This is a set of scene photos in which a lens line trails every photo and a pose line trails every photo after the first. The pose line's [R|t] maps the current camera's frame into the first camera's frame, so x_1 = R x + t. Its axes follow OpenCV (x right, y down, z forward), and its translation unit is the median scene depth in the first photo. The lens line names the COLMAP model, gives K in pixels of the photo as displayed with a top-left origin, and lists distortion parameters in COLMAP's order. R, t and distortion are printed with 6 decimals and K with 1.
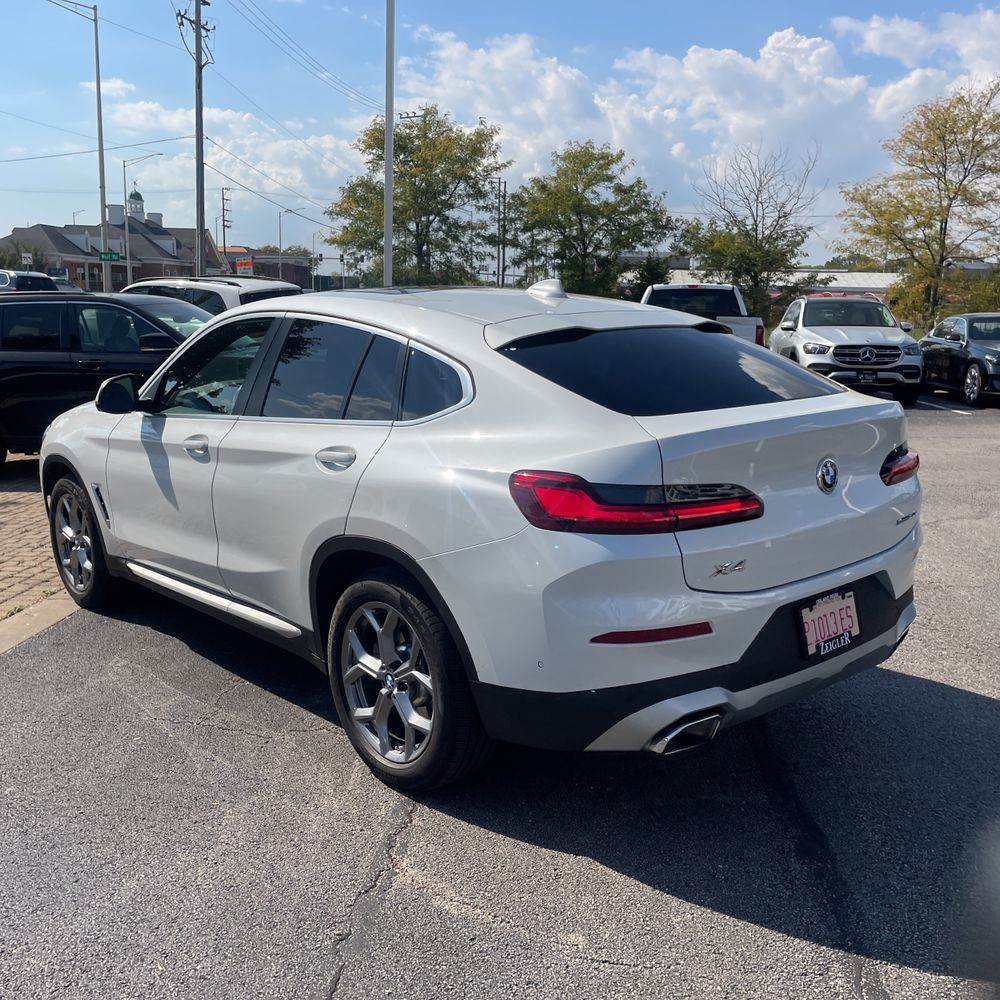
lens RADIAL K [[999.0, 0, 500.0], [0, 999.0, 500.0], [0, 0, 1]] dist [0.111089, -0.140537]
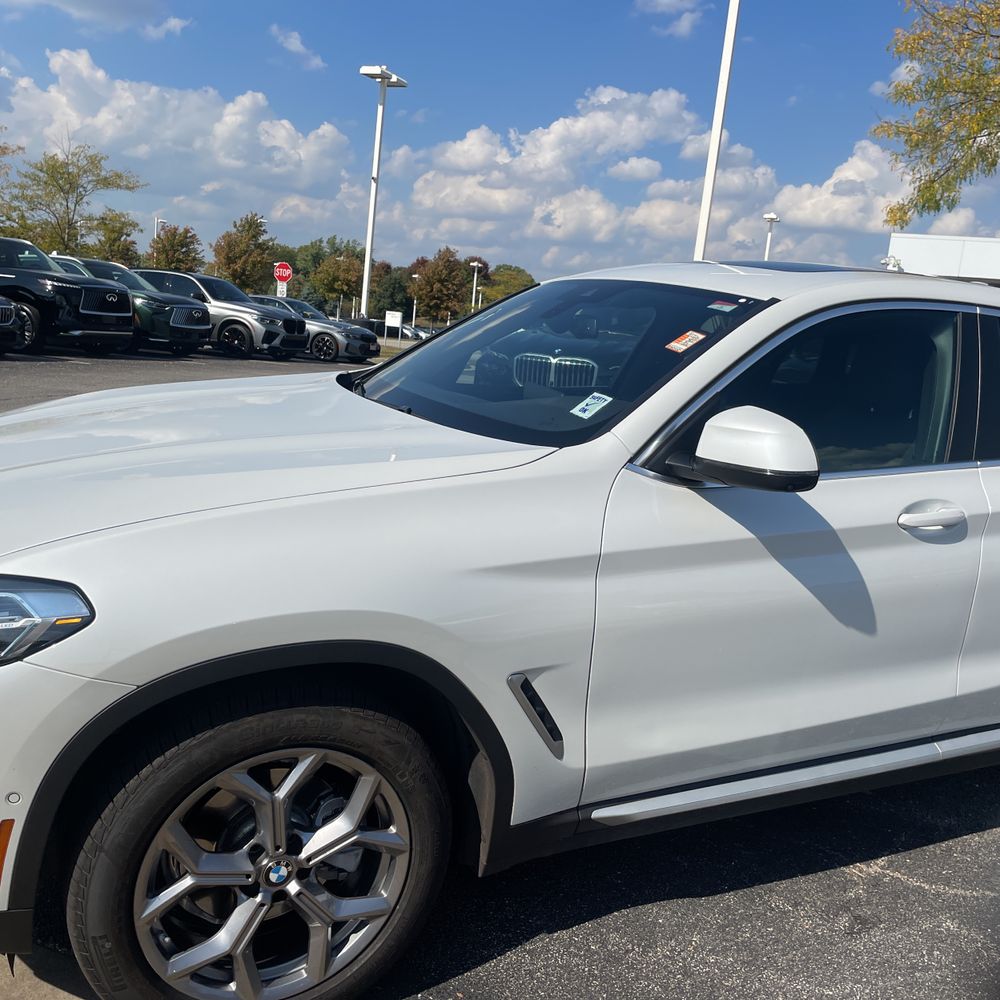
lens RADIAL K [[999.0, 0, 500.0], [0, 999.0, 500.0], [0, 0, 1]] dist [0.111089, -0.140537]
pose [[0.268739, -0.158614, 0.950064, -0.117142], [0.091496, 0.986092, 0.138748, -0.021472], [-0.958858, 0.049640, 0.279514, 0.133304]]
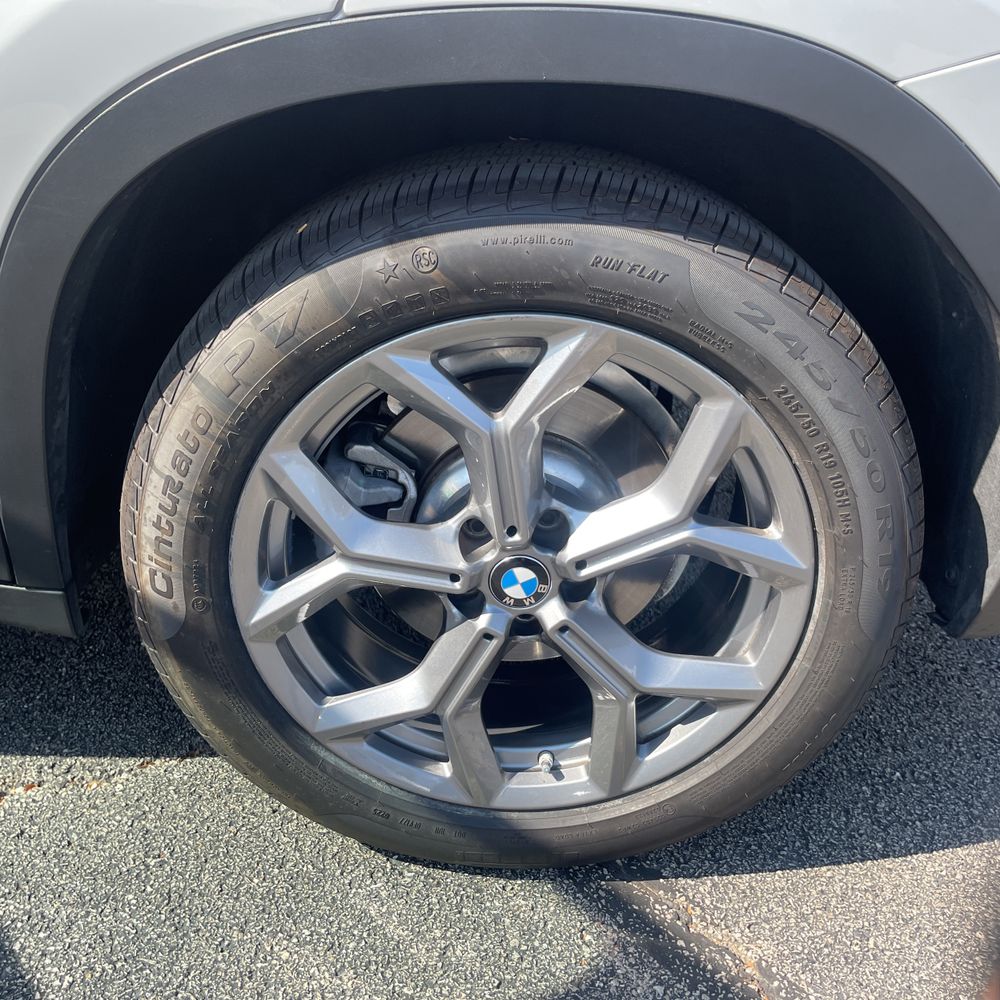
lens RADIAL K [[1015.9, 0, 500.0], [0, 1015.9, 500.0], [0, 0, 1]] dist [0.093235, -0.138172]
pose [[0.658302, -0.310268, 0.685837, -0.029893], [0.062076, 0.930376, 0.361312, 0.005232], [-0.750190, -0.195279, 0.631728, 0.081488]]
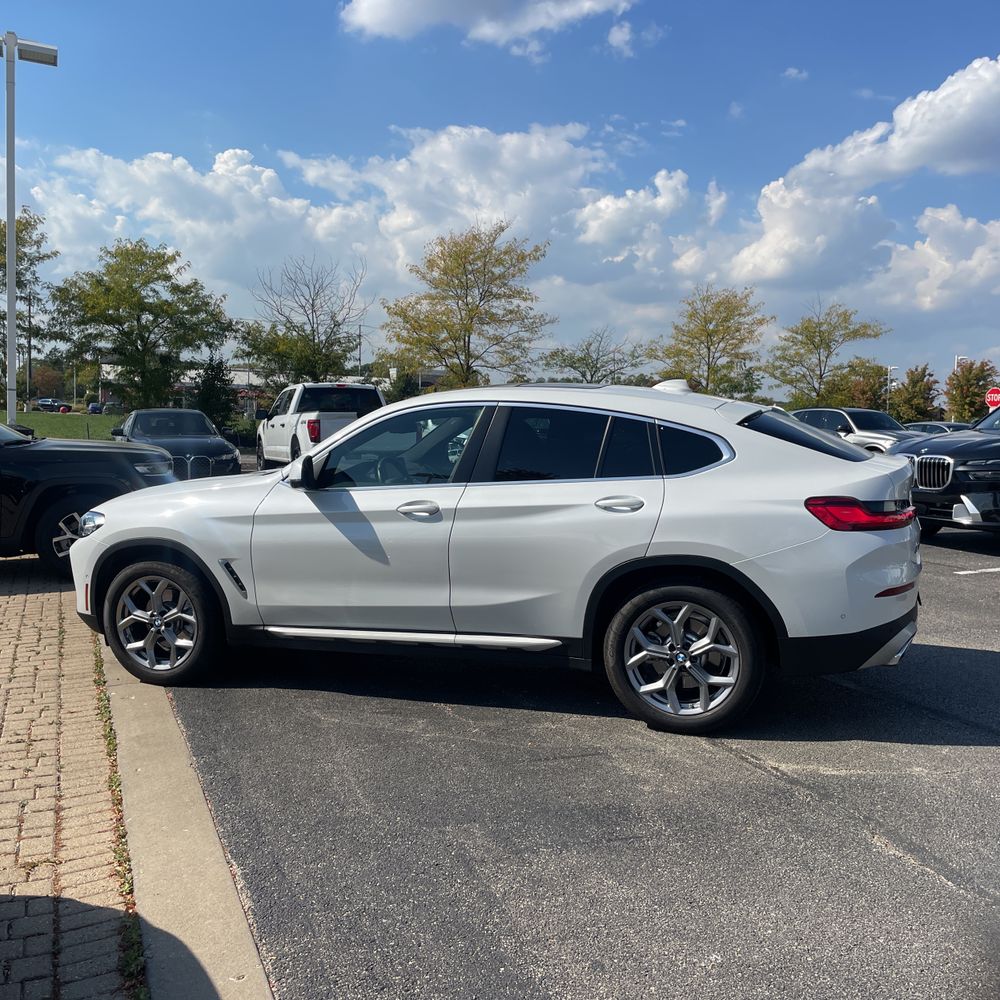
lens RADIAL K [[999.0, 0, 500.0], [0, 999.0, 500.0], [0, 0, 1]] dist [0.111089, -0.140537]
pose [[0.874667, -0.042849, 0.482826, -0.098809], [0.089045, 0.993337, -0.073157, 0.003974], [-0.476475, 0.106981, 0.872655, -0.013104]]
